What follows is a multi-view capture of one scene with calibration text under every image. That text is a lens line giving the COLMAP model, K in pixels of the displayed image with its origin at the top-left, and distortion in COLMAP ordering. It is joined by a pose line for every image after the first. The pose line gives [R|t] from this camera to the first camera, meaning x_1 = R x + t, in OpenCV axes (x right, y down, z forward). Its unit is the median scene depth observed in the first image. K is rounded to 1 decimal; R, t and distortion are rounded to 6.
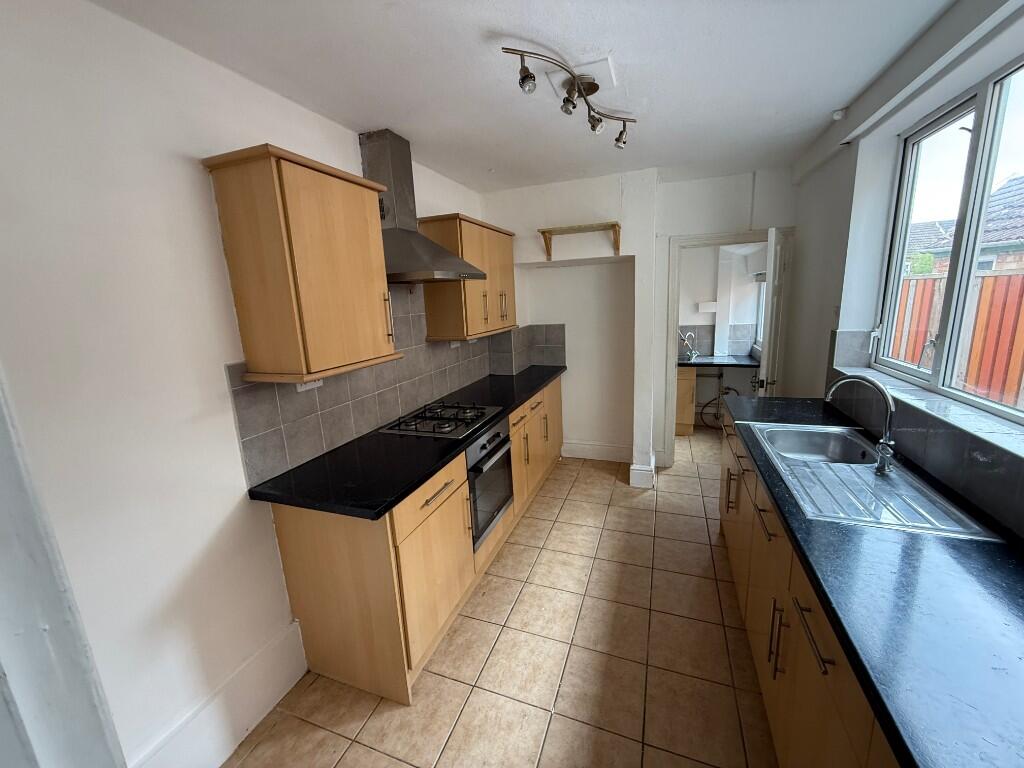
lens RADIAL K [[408.7, 0, 512.0], [0, 408.7, 384.0], [0, 0, 1]] dist [0.000405, -0.000141]
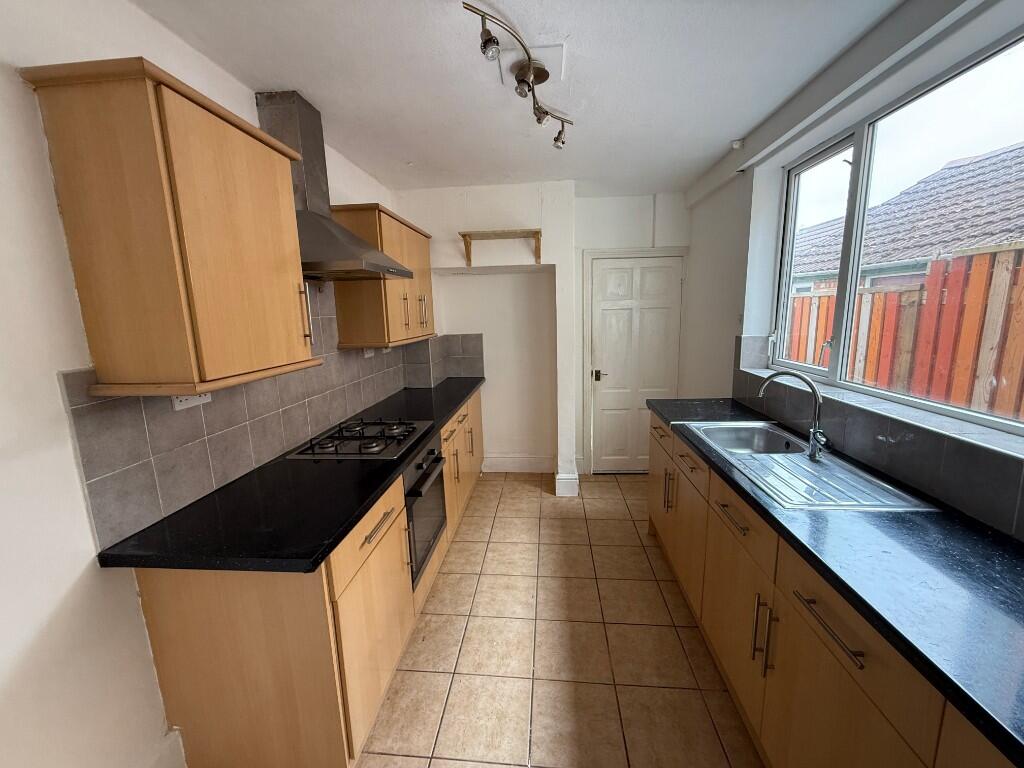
lens RADIAL K [[408.7, 0, 512.0], [0, 408.7, 384.0], [0, 0, 1]] dist [0.000405, -0.000141]
pose [[0.964518, -0.026243, 0.262711, -0.113479], [0.037159, 0.998636, -0.036670, 0.018779], [-0.261390, 0.045131, 0.964177, 0.108829]]
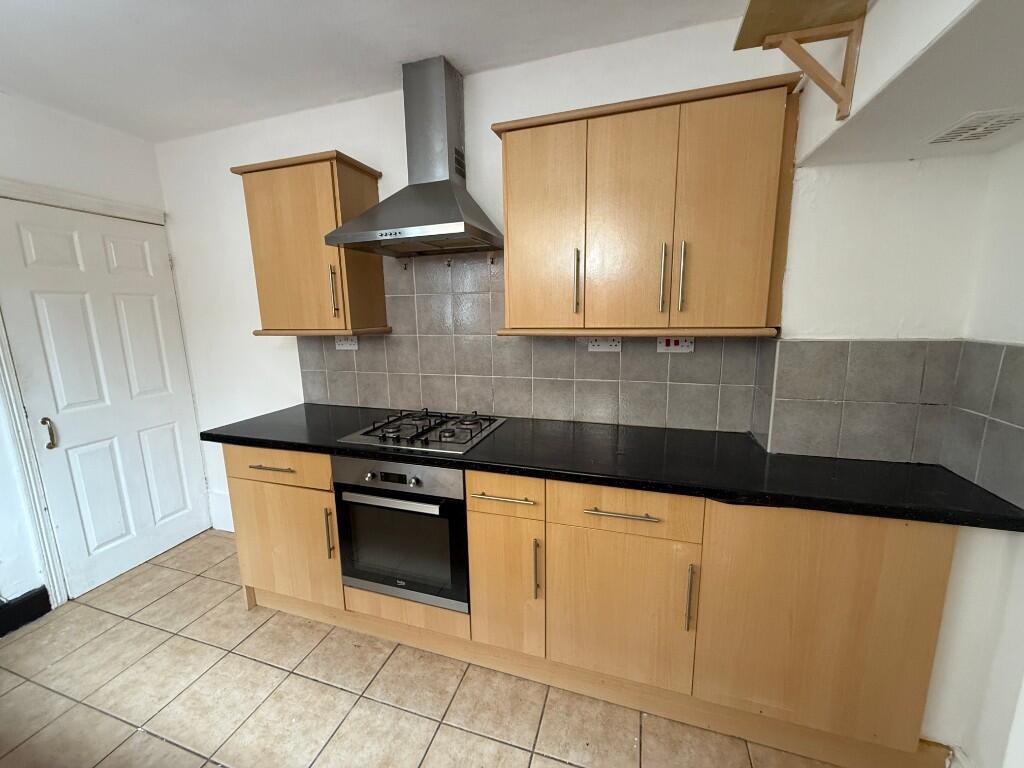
lens RADIAL K [[408.7, 0, 512.0], [0, 408.7, 384.0], [0, 0, 1]] dist [0.000405, -0.000141]
pose [[0.040795, 0.226526, -0.973150, 0.671114], [-0.190874, 0.957791, 0.214949, -0.224571], [0.980767, 0.176980, 0.082311, 1.274930]]
